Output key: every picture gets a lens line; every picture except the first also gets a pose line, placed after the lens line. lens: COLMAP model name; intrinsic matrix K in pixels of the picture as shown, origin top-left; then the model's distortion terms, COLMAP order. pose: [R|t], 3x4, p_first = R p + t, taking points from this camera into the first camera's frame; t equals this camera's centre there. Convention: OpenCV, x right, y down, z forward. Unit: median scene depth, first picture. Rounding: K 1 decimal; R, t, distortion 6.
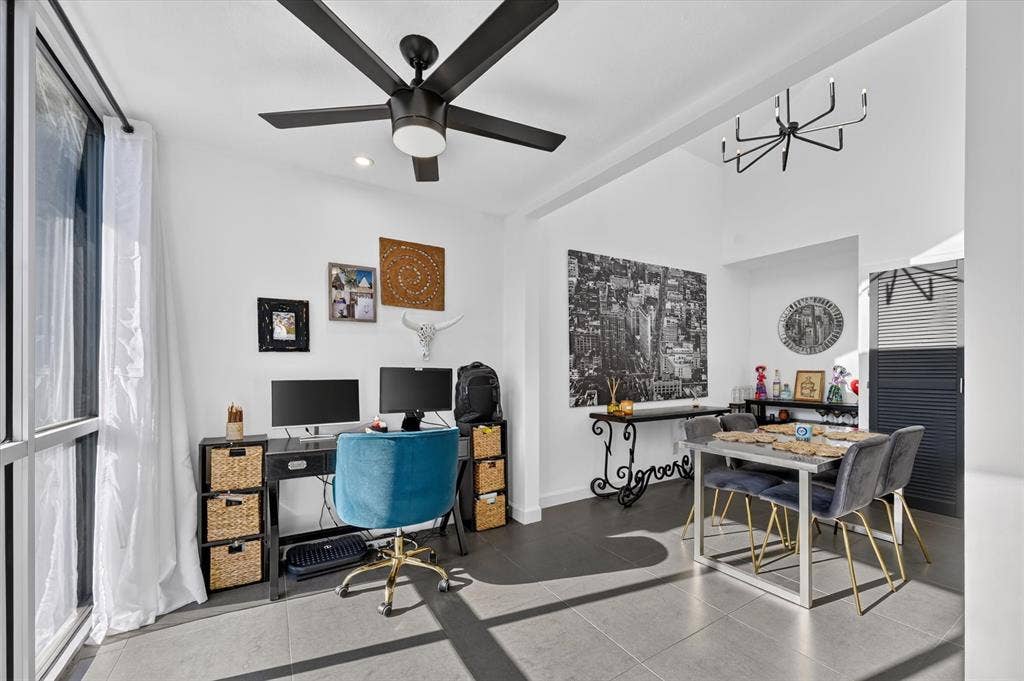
lens RADIAL K [[403.8, 0, 516.5], [0, 403.8, 372.6], [0, 0, 1]] dist [-0.000628, -0.000106]
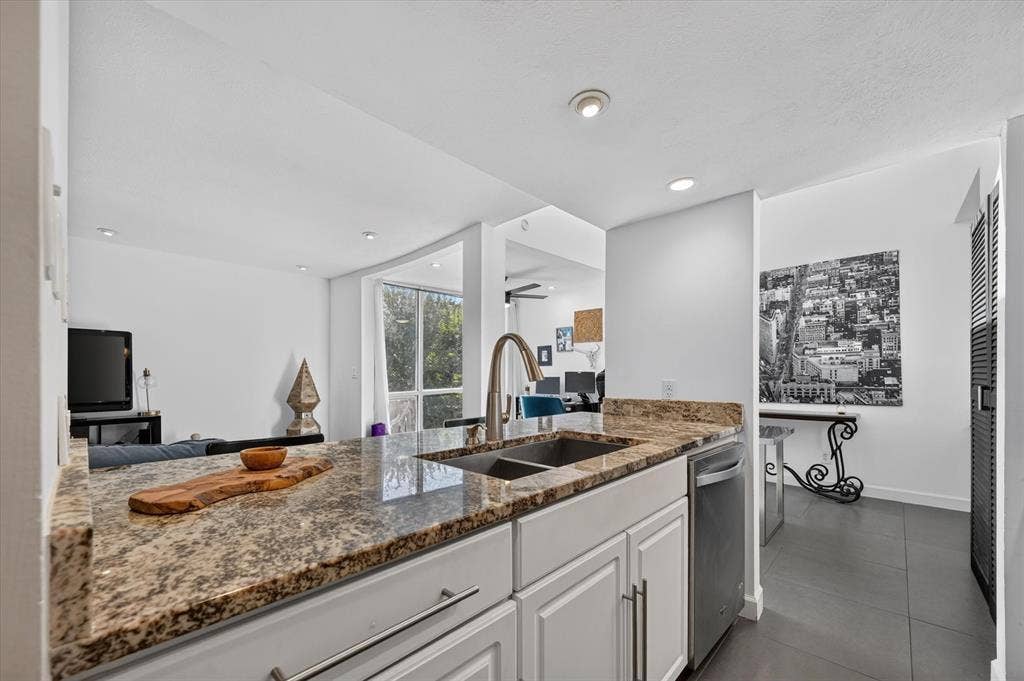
lens RADIAL K [[403.8, 0, 516.5], [0, 403.8, 372.6], [0, 0, 1]] dist [-0.000628, -0.000106]
pose [[0.259681, -0.002754, -0.965690, 1.319542], [-0.004418, 0.999982, -0.004040, 0.002083], [0.965684, 0.005315, 0.259665, 0.106185]]
